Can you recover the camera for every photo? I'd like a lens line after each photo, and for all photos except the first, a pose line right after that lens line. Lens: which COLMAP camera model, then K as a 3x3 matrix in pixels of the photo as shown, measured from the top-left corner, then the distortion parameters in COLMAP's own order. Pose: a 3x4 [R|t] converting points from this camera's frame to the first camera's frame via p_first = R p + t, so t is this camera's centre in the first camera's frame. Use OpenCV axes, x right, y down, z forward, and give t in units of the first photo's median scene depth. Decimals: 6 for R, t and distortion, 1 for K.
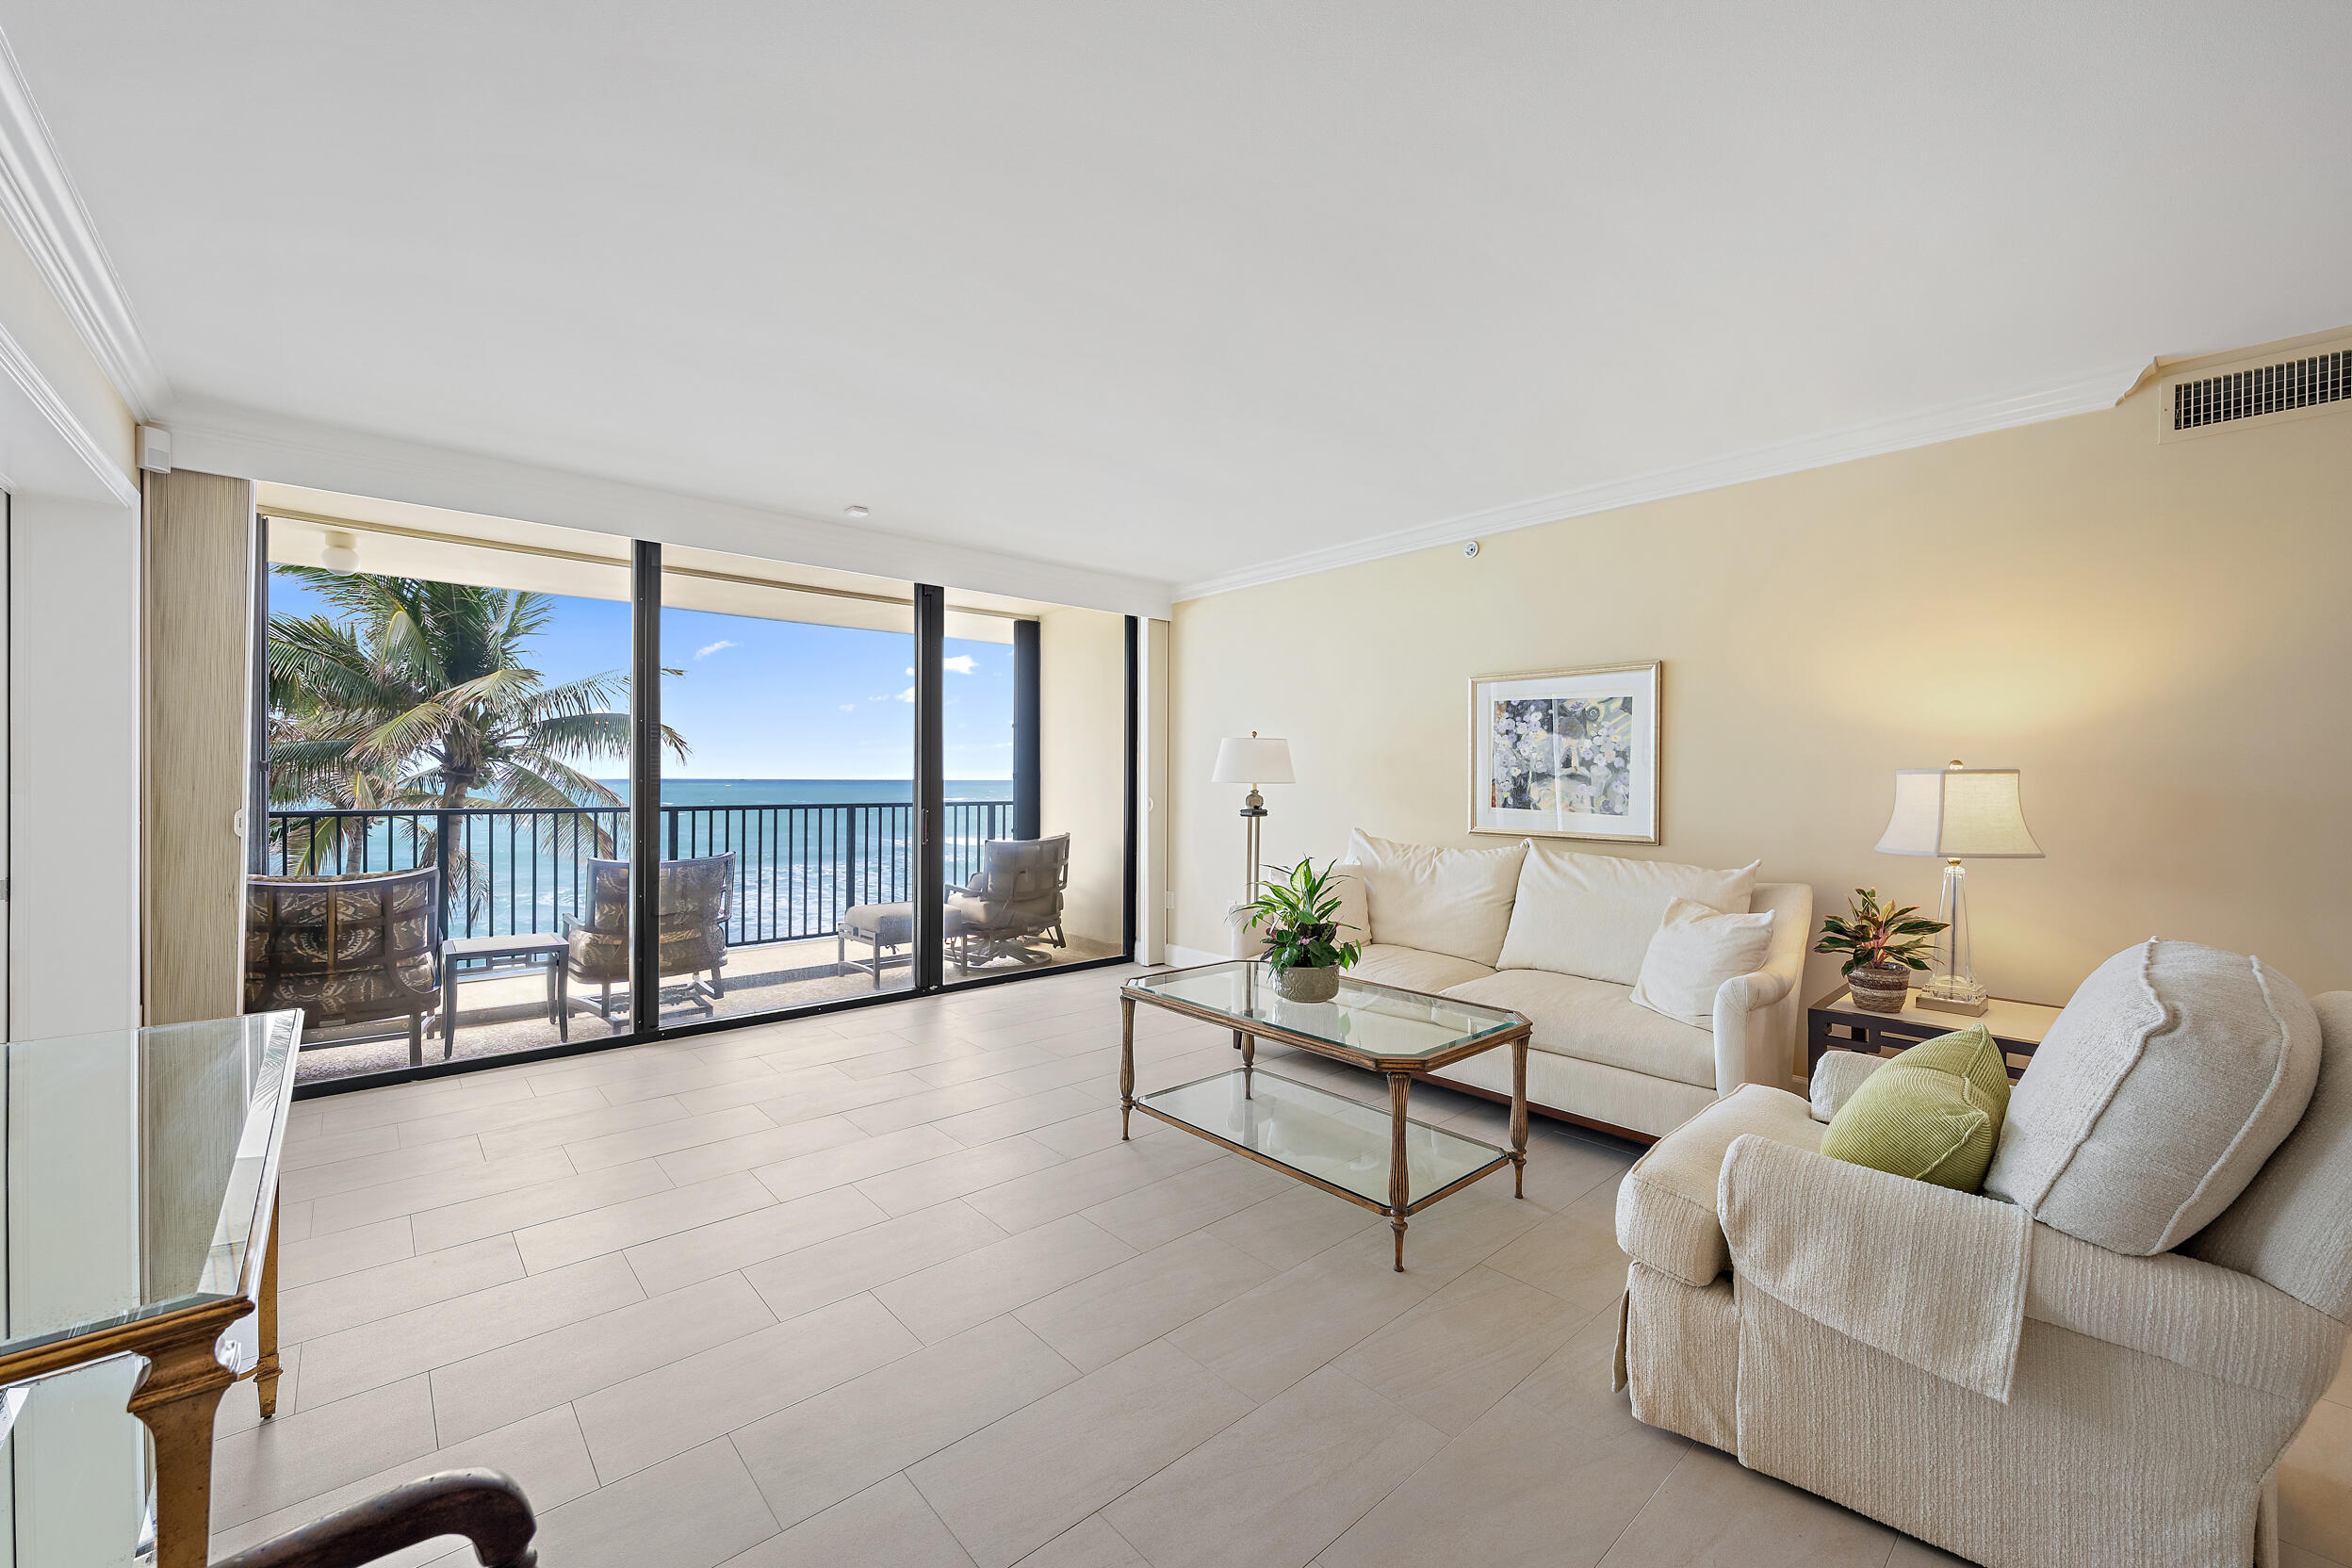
lens RADIAL K [[923.3, 0, 1190.3], [0, 923.3, 784.3], [0, 0, 1]] dist [0.001768, -0.000782]
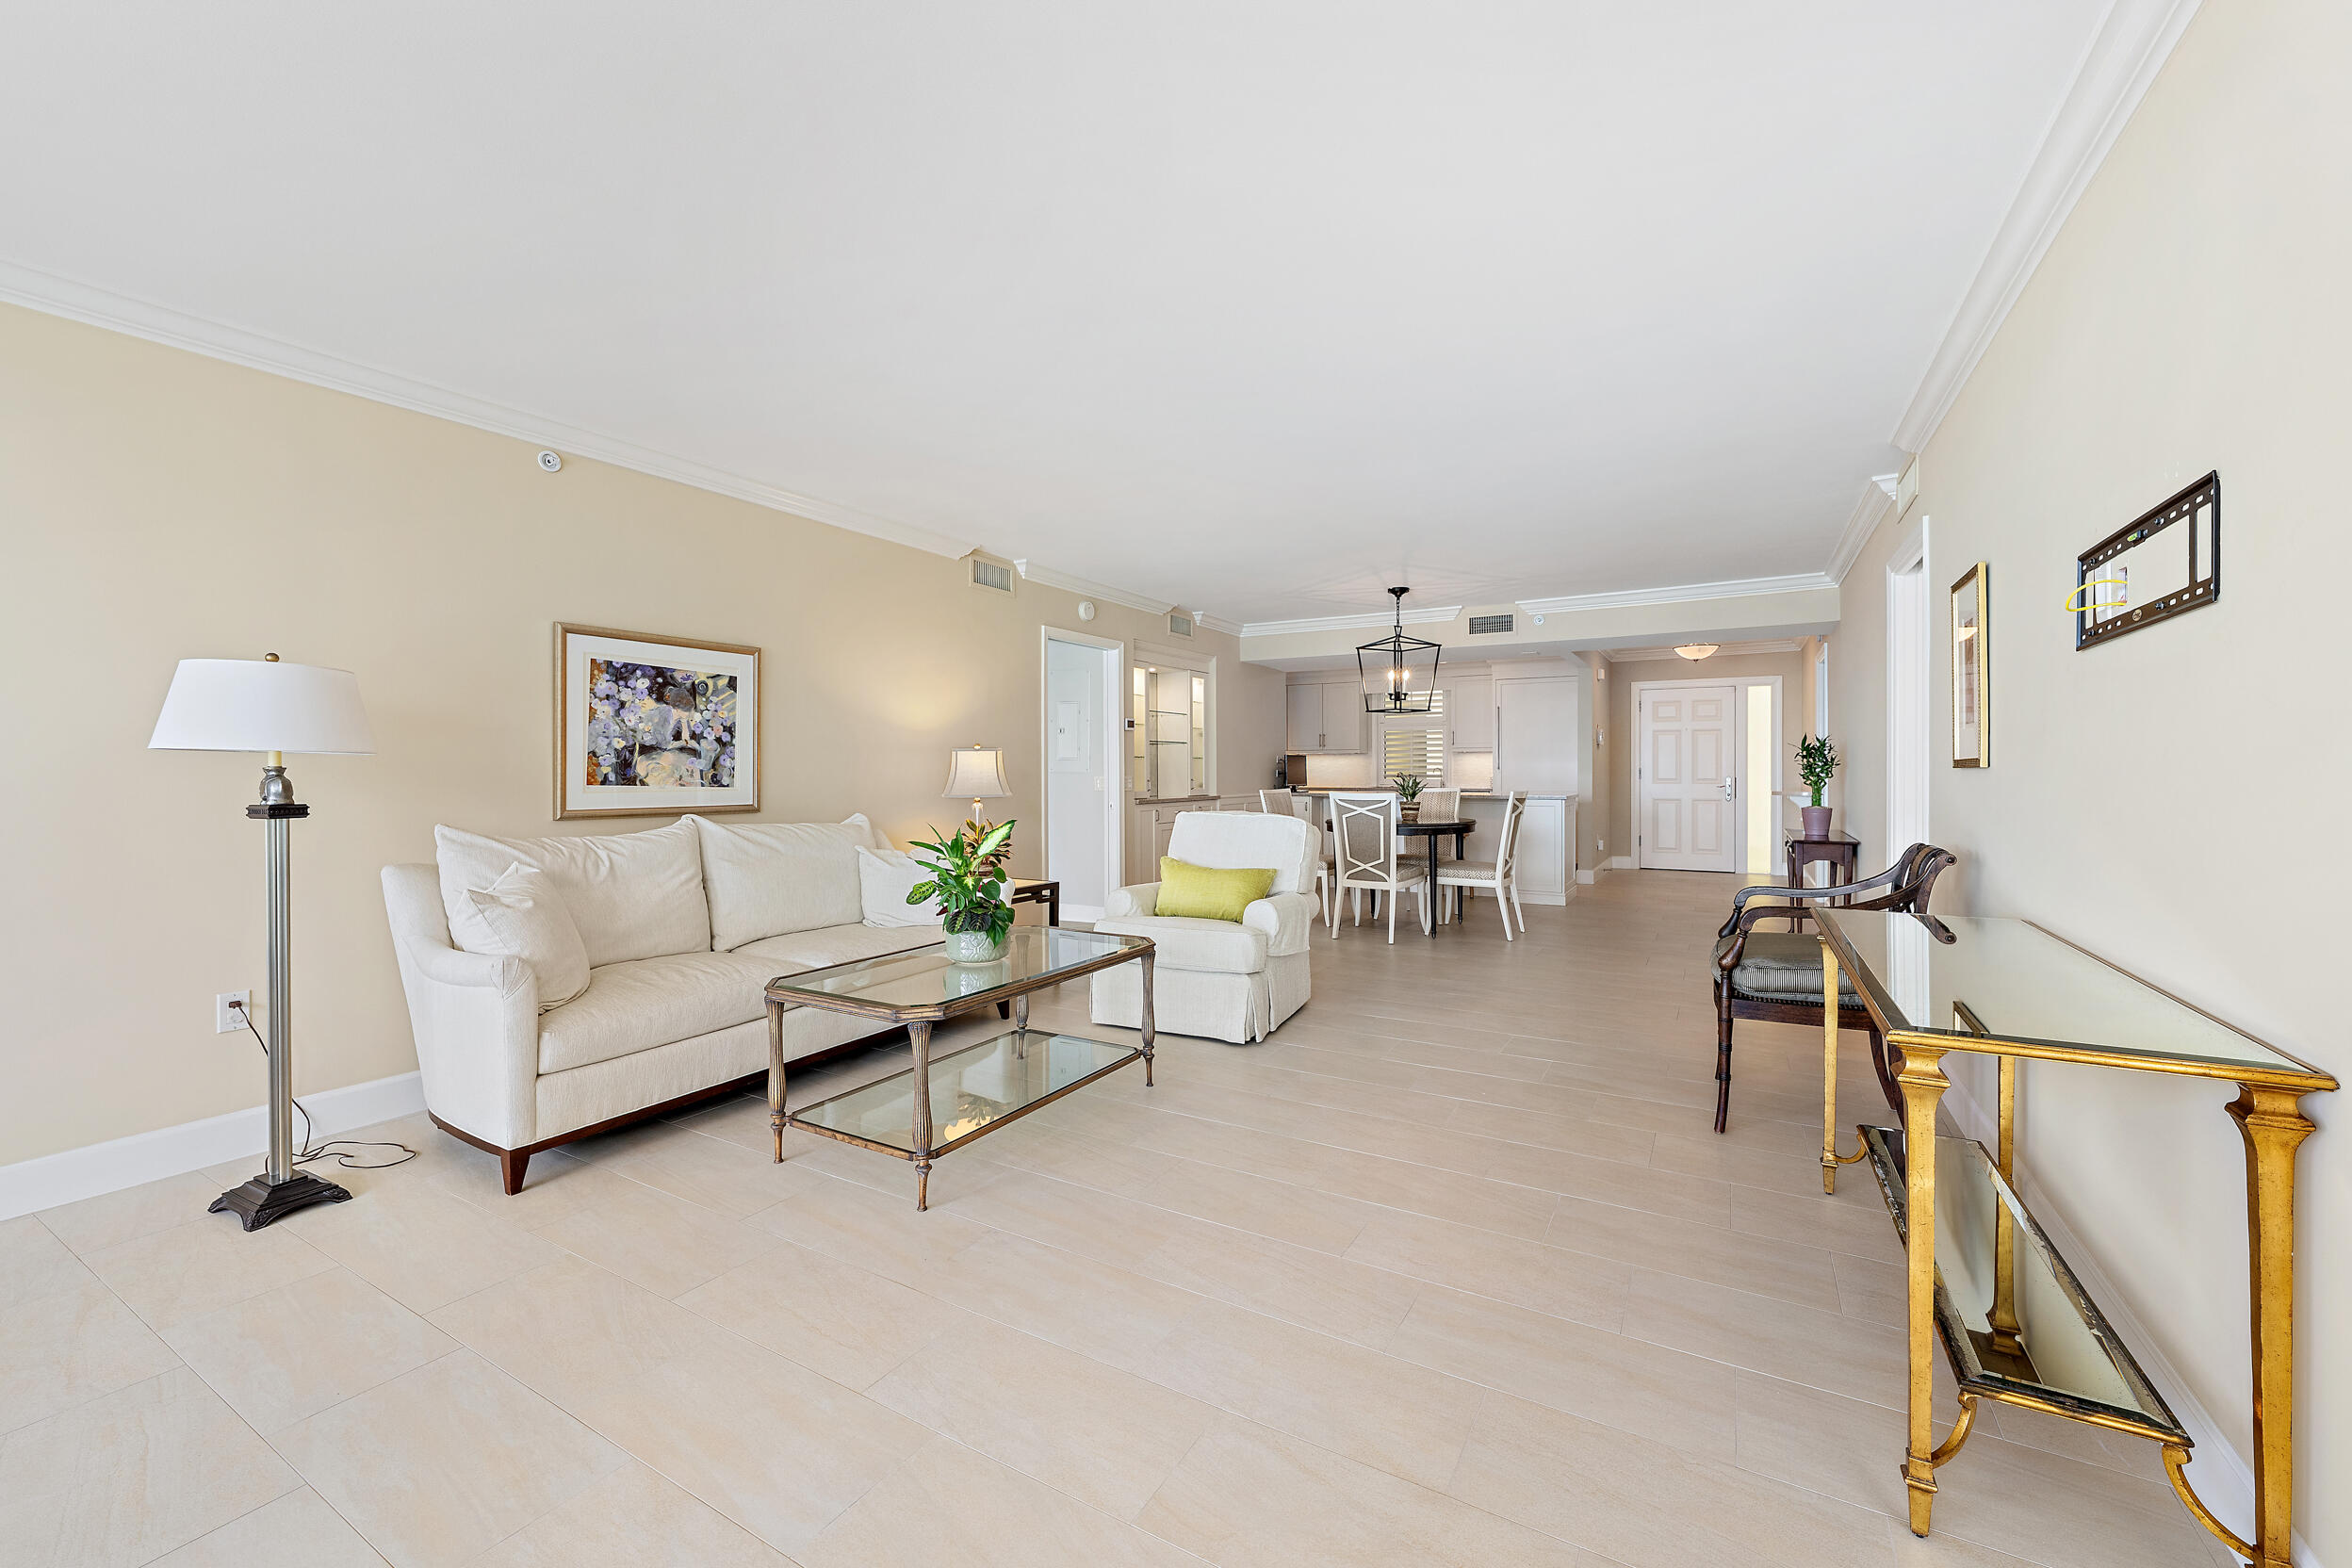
lens RADIAL K [[923.3, 0, 1179.9], [0, 923.3, 769.9], [0, 0, 1]] dist [0.001768, -0.000782]
pose [[-0.314094, -0.004404, 0.949382, -0.649594], [0.009395, 0.999926, 0.007746, 0.009859], [-0.949345, 0.011352, -0.314029, 0.777539]]
